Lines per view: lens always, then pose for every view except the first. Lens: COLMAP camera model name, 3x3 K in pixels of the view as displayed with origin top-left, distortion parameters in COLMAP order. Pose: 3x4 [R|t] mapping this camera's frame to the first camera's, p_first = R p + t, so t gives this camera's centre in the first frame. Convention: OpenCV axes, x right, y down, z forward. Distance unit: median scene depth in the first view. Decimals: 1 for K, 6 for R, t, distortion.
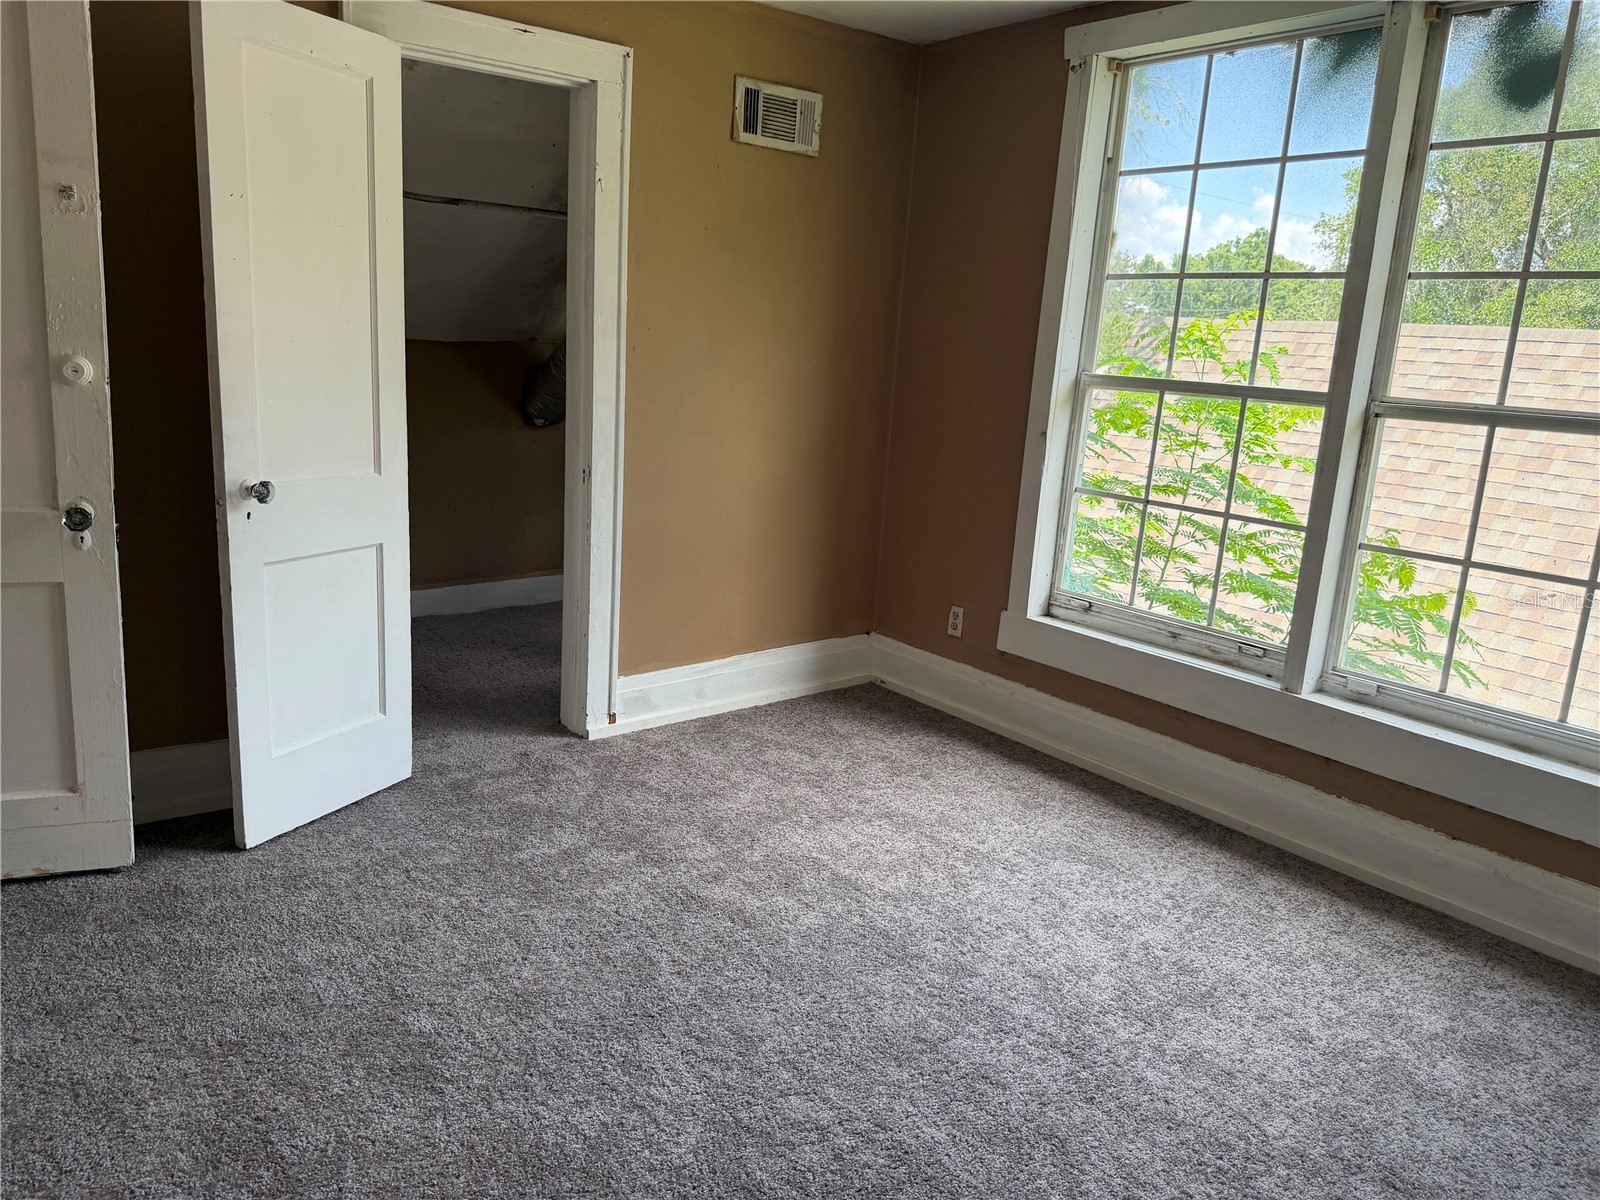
lens RADIAL K [[1138.6, 0, 790.4], [0, 1138.6, 597.4], [0, 0, 1]] dist [0.006949, -0.019187]
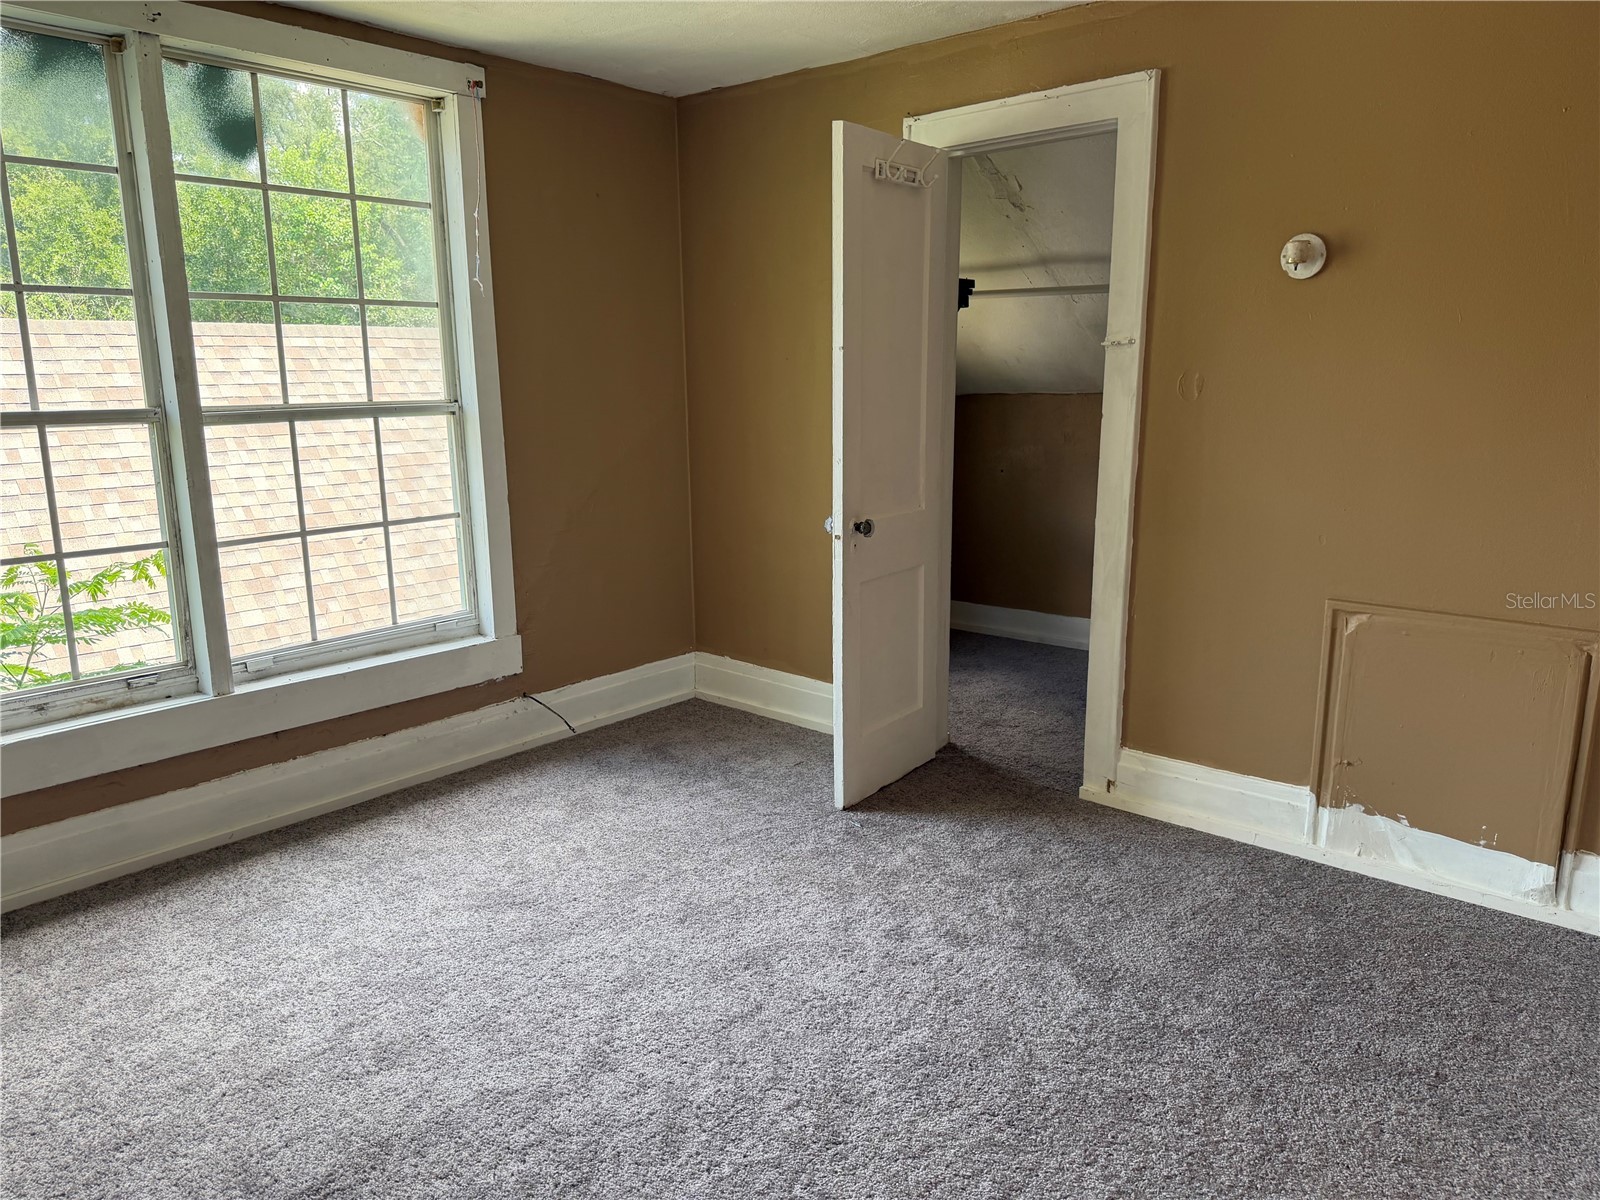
lens RADIAL K [[1138.6, 0, 791.4], [0, 1138.6, 602.7], [0, 0, 1]] dist [0.006949, -0.019187]
pose [[-0.211963, -0.258593, 0.942444, -0.647139], [0.202771, 0.931733, 0.301259, -0.209037], [-0.956010, 0.254956, -0.145058, 0.648775]]
